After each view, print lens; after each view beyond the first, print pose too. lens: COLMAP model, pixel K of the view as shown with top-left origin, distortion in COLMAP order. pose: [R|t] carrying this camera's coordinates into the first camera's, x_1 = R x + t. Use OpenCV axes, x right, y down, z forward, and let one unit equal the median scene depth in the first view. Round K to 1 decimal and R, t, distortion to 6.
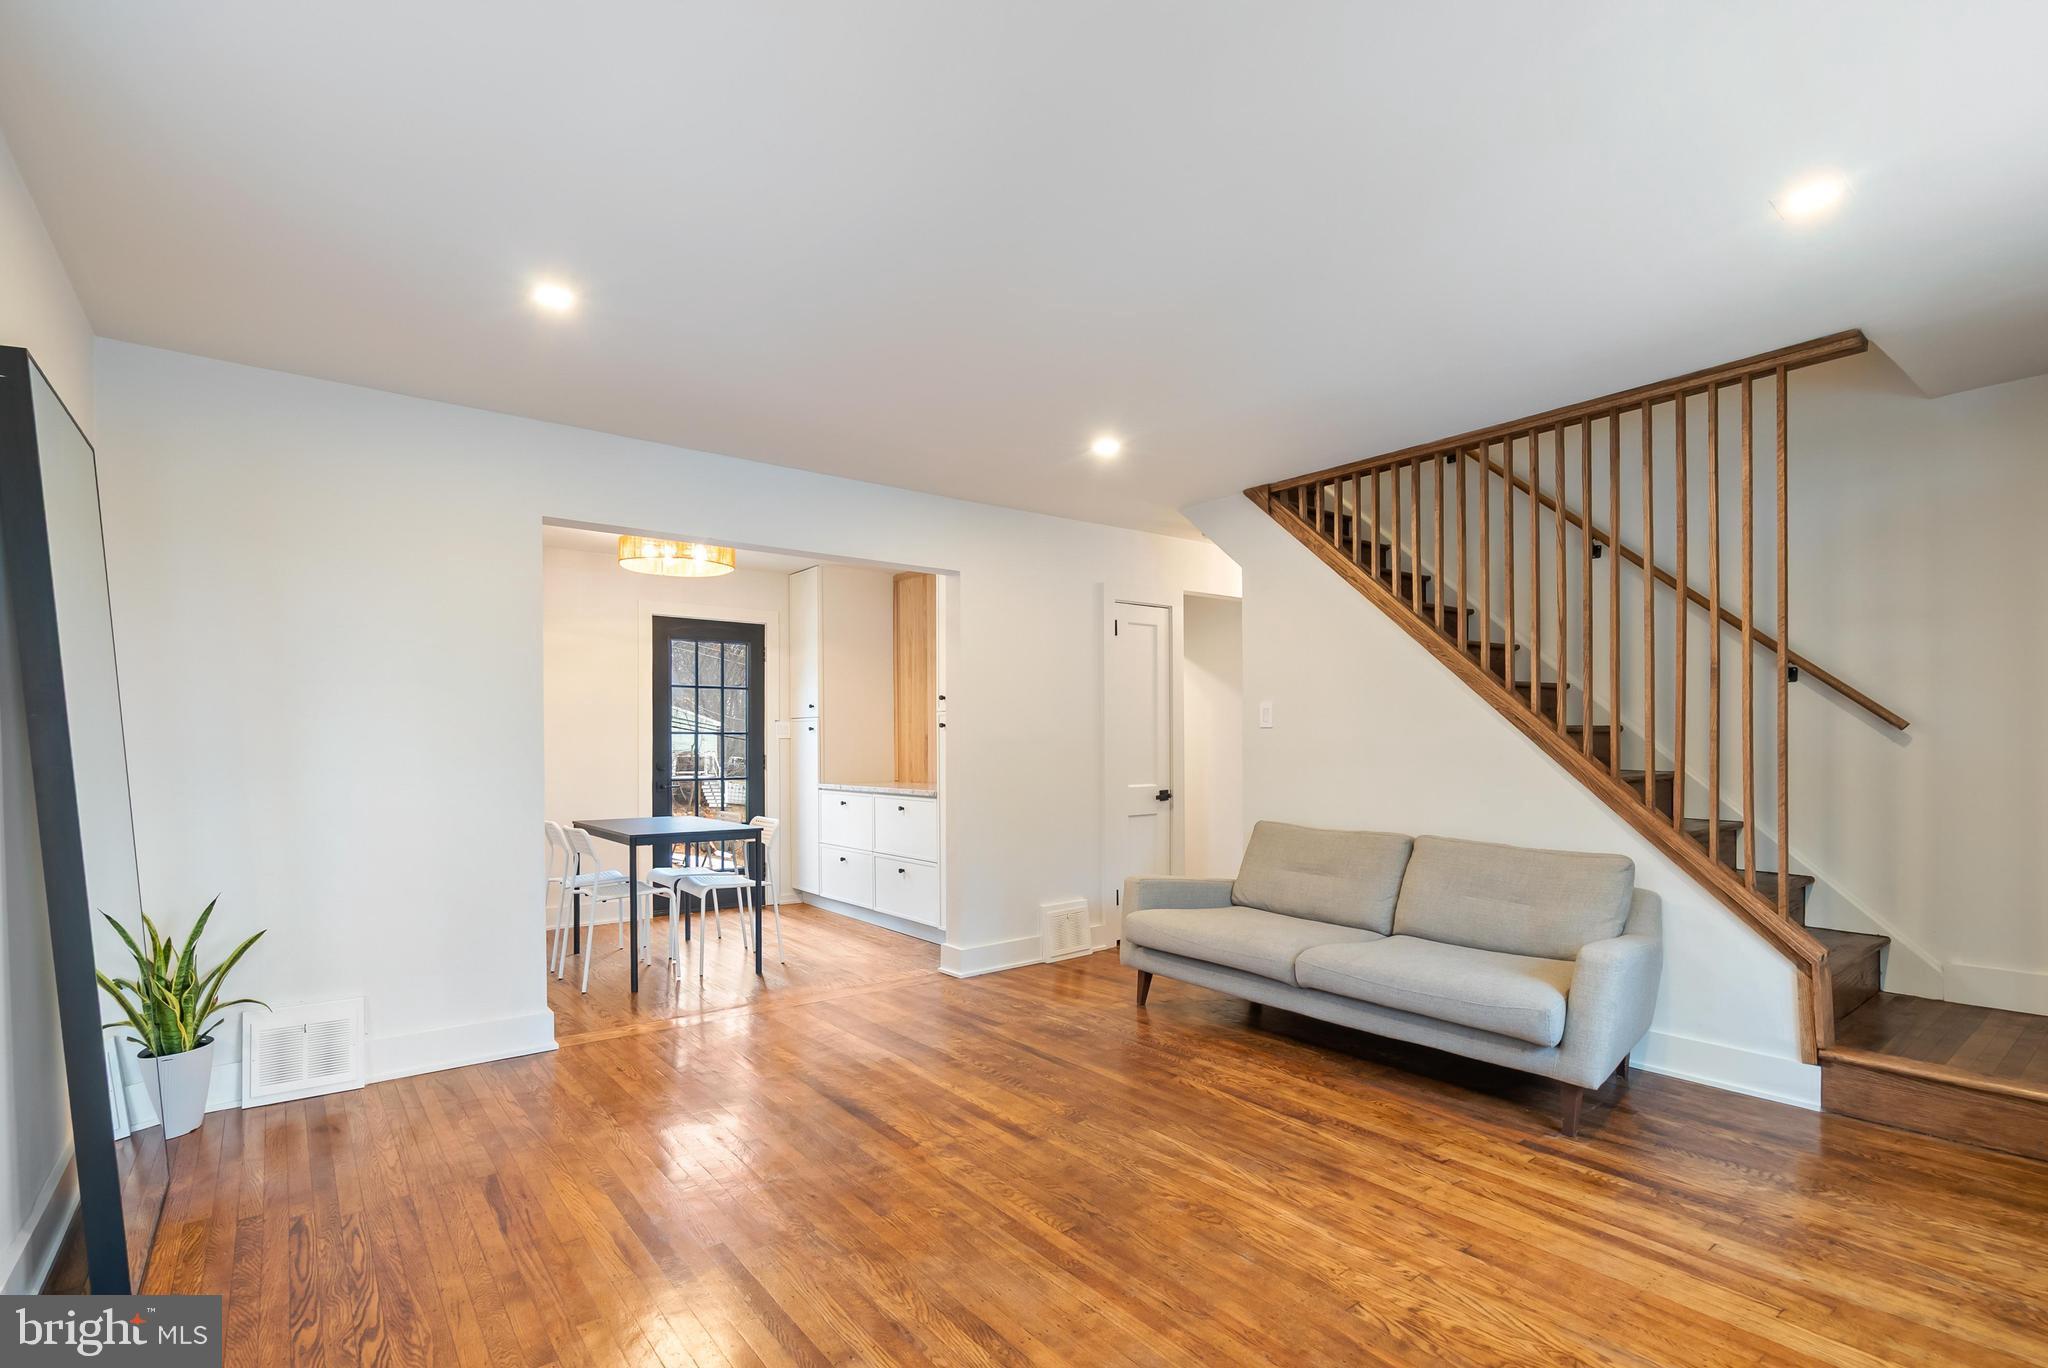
lens RADIAL K [[945.8, 0, 1002.7], [0, 945.8, 746.5], [0, 0, 1]] dist [-0.009384, 0.003746]
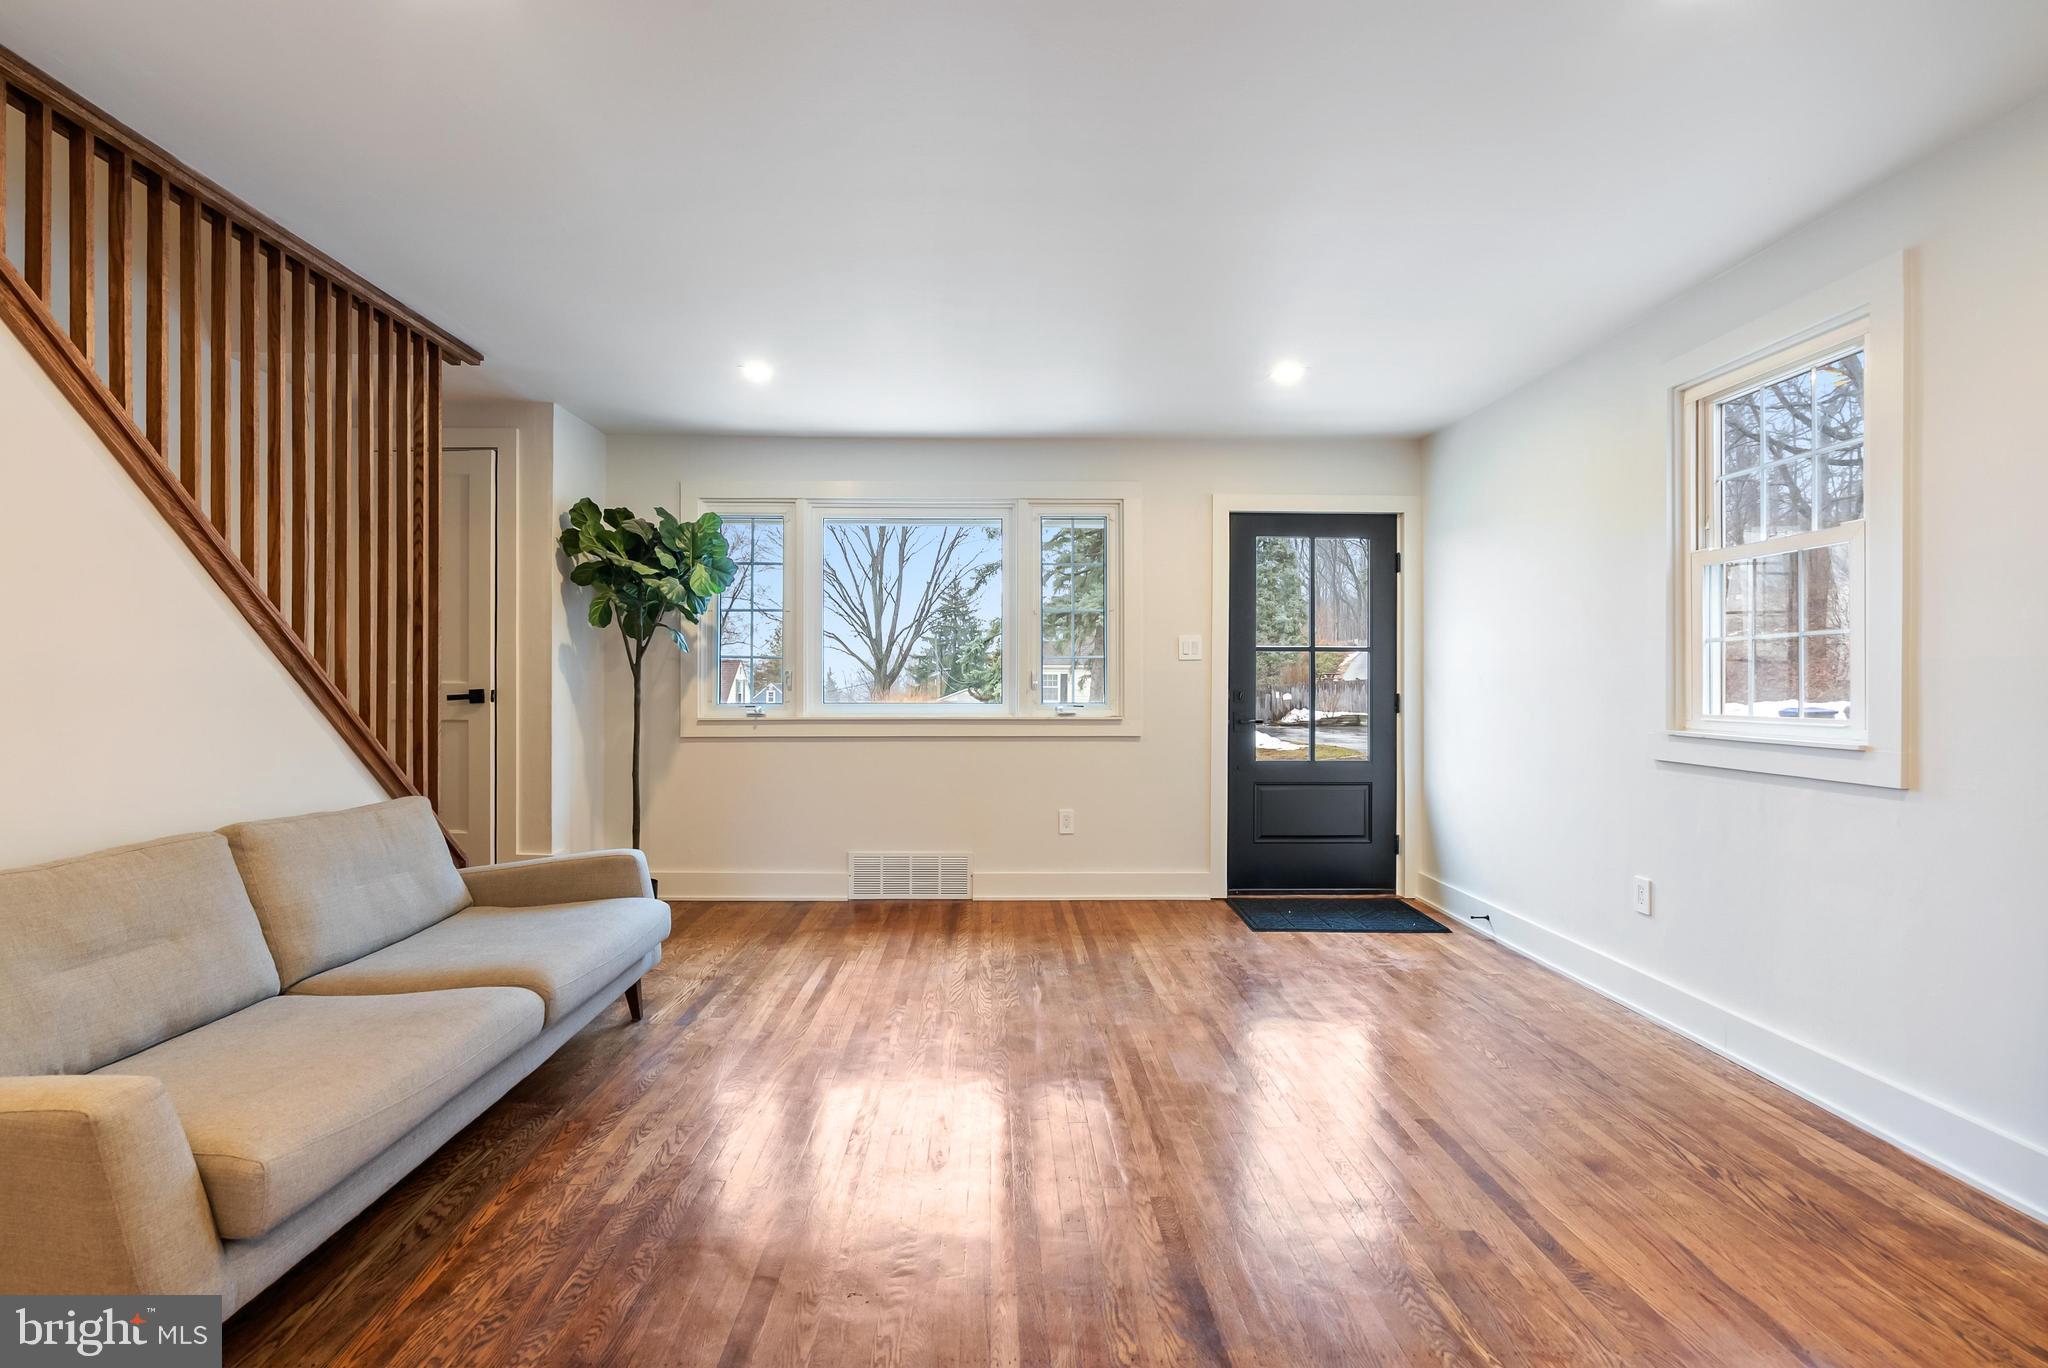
lens RADIAL K [[945.8, 0, 1025.6], [0, 945.8, 675.0], [0, 0, 1]] dist [-0.009384, 0.003746]
pose [[-0.817493, 0.007327, 0.575892, -0.357962], [0.002805, 0.999958, -0.008742, 0.005373], [-0.575932, -0.005531, -0.817479, 1.348531]]
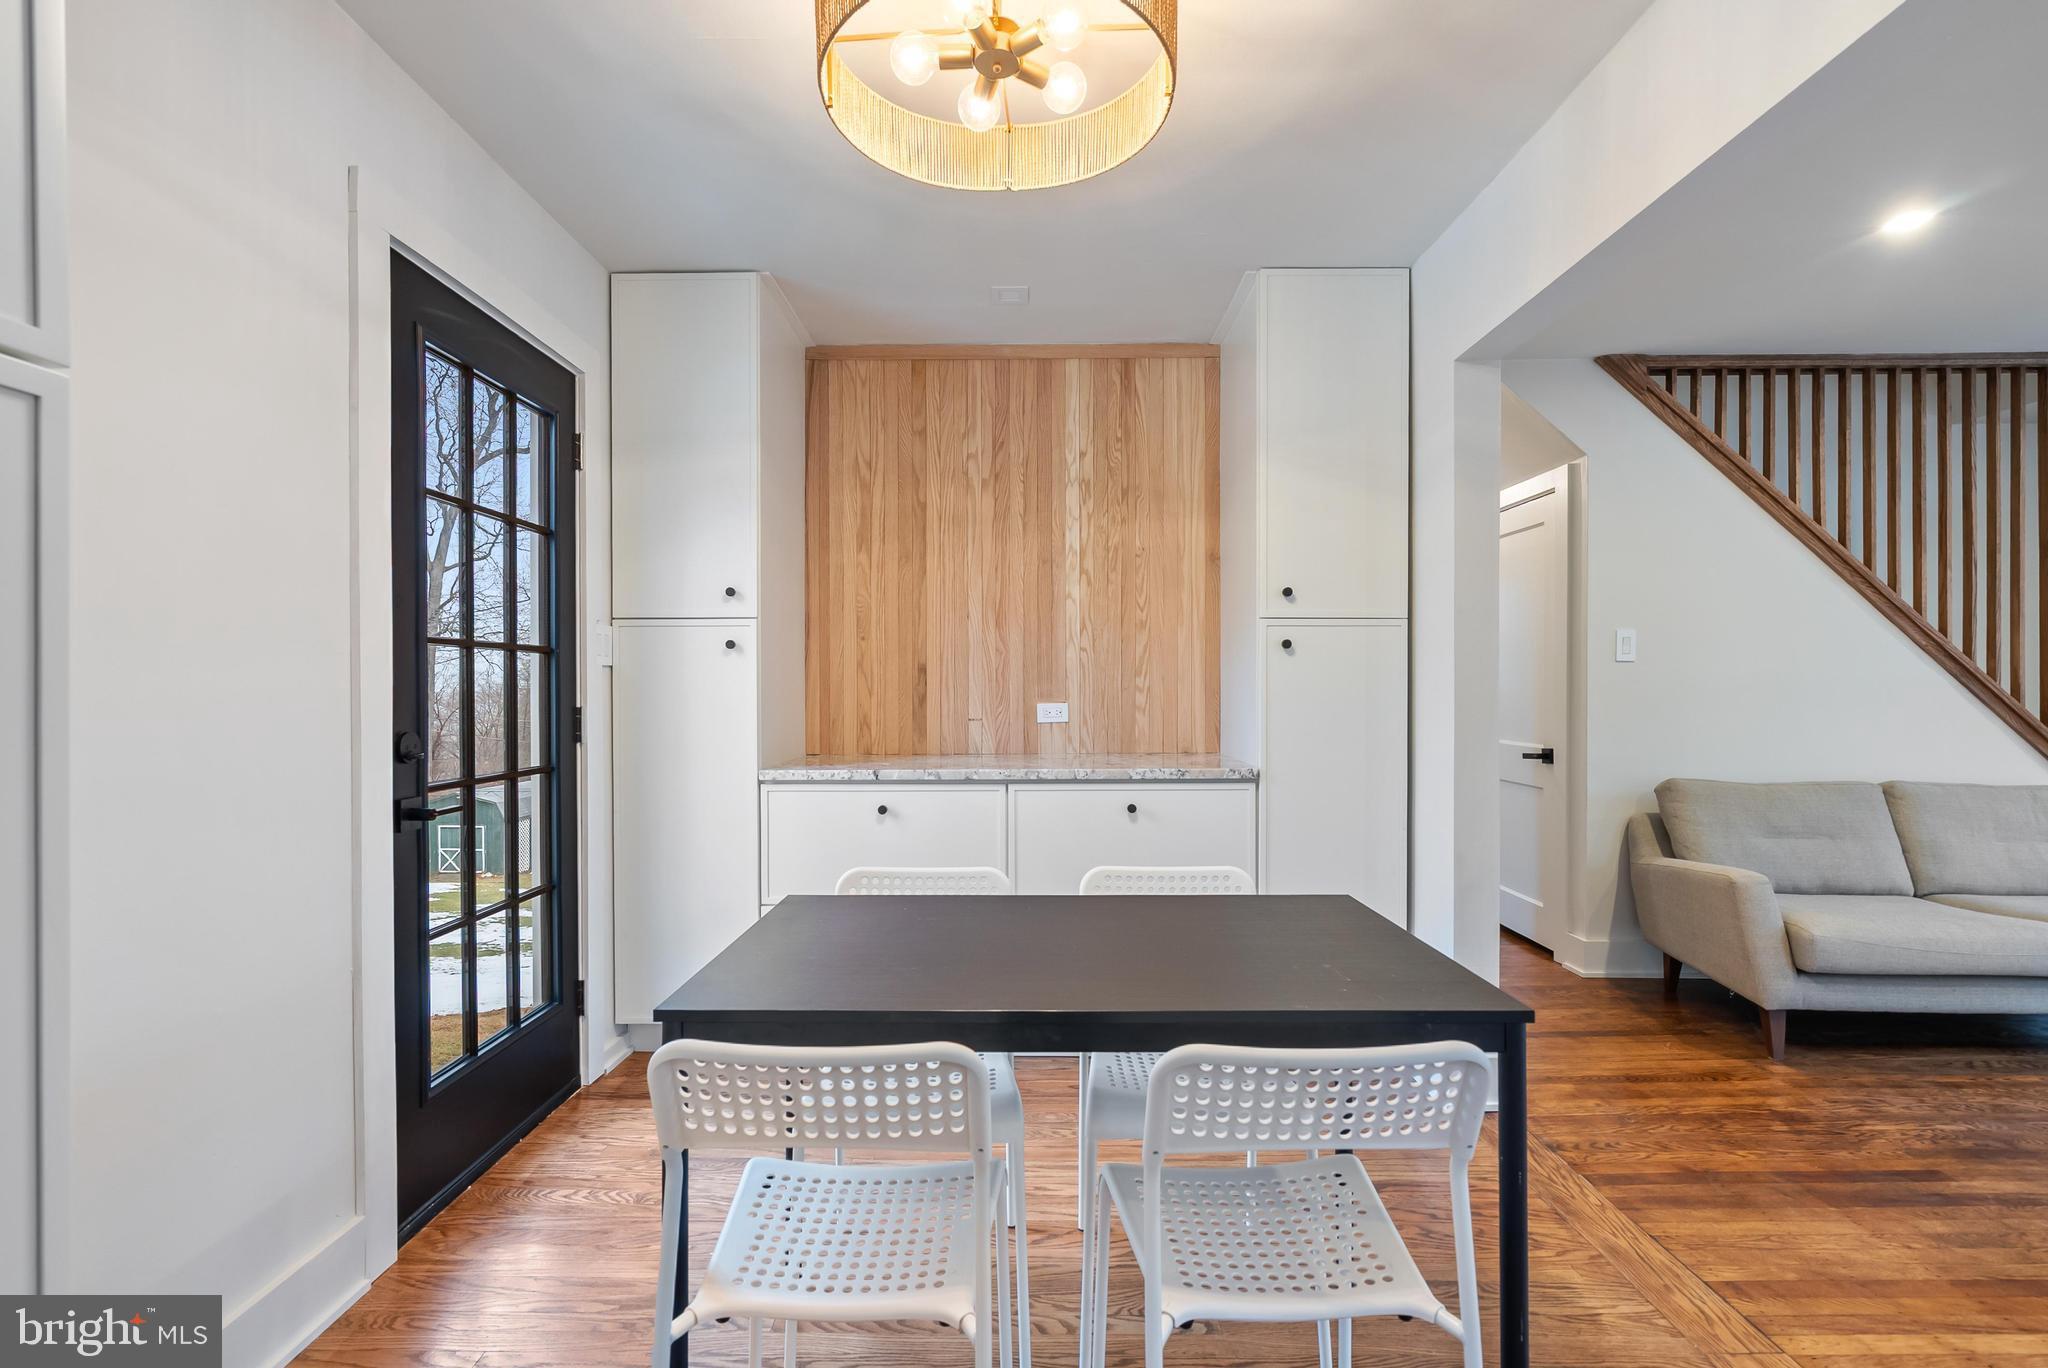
lens RADIAL K [[945.8, 0, 984.2], [0, 945.8, 695.1], [0, 0, 1]] dist [-0.009384, 0.003746]
pose [[0.623446, -0.005407, 0.781848, -0.908654], [0.003313, 0.999985, 0.004274, 0.005408], [-0.781859, -0.000074, 0.623455, 1.254541]]
